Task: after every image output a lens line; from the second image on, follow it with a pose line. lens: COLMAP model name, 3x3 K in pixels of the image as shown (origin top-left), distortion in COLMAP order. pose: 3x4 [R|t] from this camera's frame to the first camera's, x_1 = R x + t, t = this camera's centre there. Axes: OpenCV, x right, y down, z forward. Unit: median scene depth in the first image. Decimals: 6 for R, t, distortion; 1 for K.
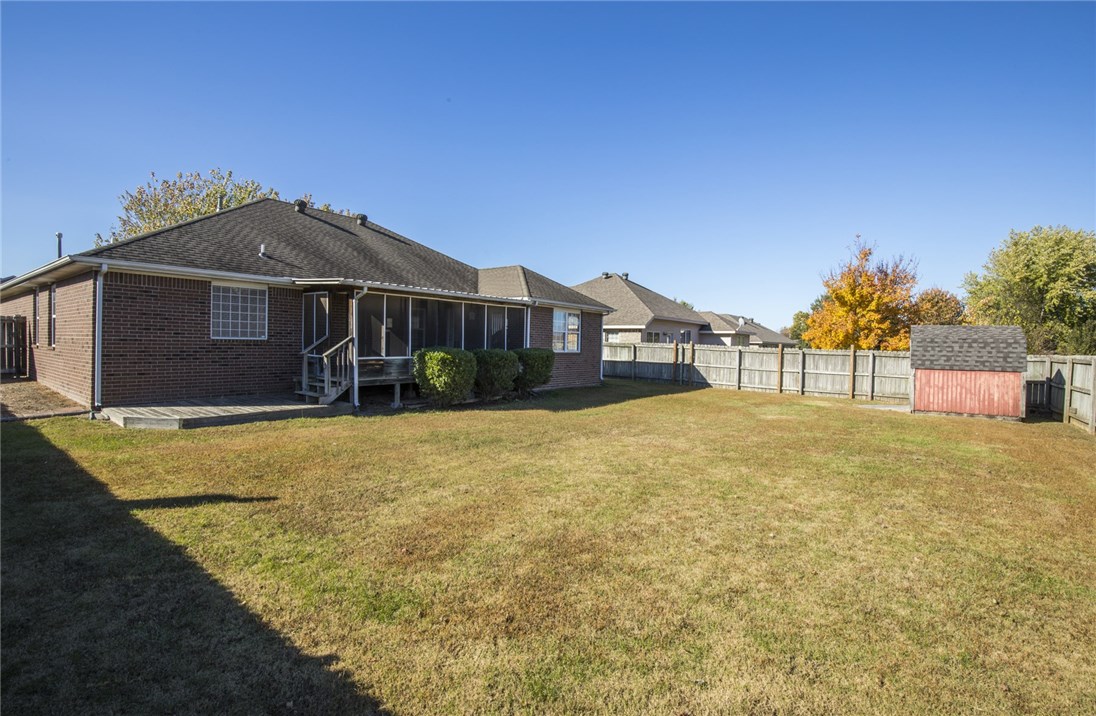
lens RADIAL K [[499.7, 0, 548.2], [0, 499.7, 355.0], [0, 0, 1]] dist [-0.026111, 0.000115]
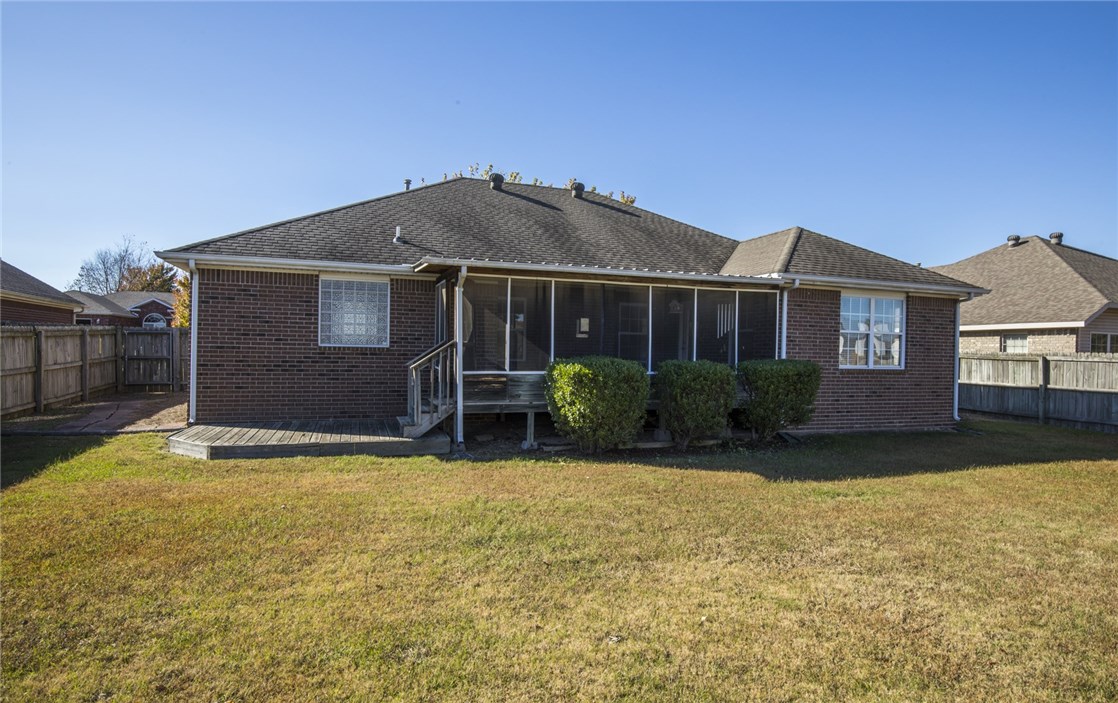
lens RADIAL K [[615.6, 0, 564.5], [0, 615.6, 358.4], [0, 0, 1]] dist [-0.015236, 0.000744]
pose [[0.840311, -0.001195, -0.542104, 0.150088], [-0.012514, 0.999688, -0.021602, 0.002947], [0.541961, 0.024937, 0.840034, 0.286541]]
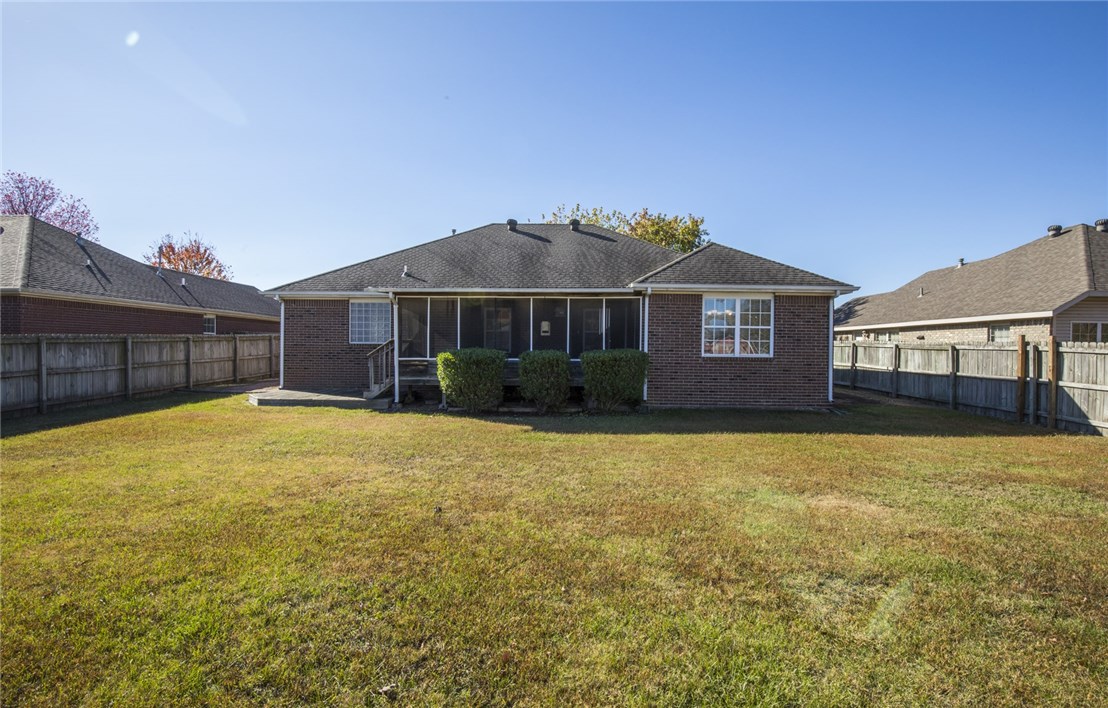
lens RADIAL K [[505.1, 0, 549.5], [0, 505.1, 357.6], [0, 0, 1]] dist [-0.026111, 0.000115]
pose [[0.605028, 0.000009, -0.796204, 0.538331], [-0.014405, 0.999836, -0.010935, 0.008801], [0.796074, 0.018085, 0.604929, 0.468089]]
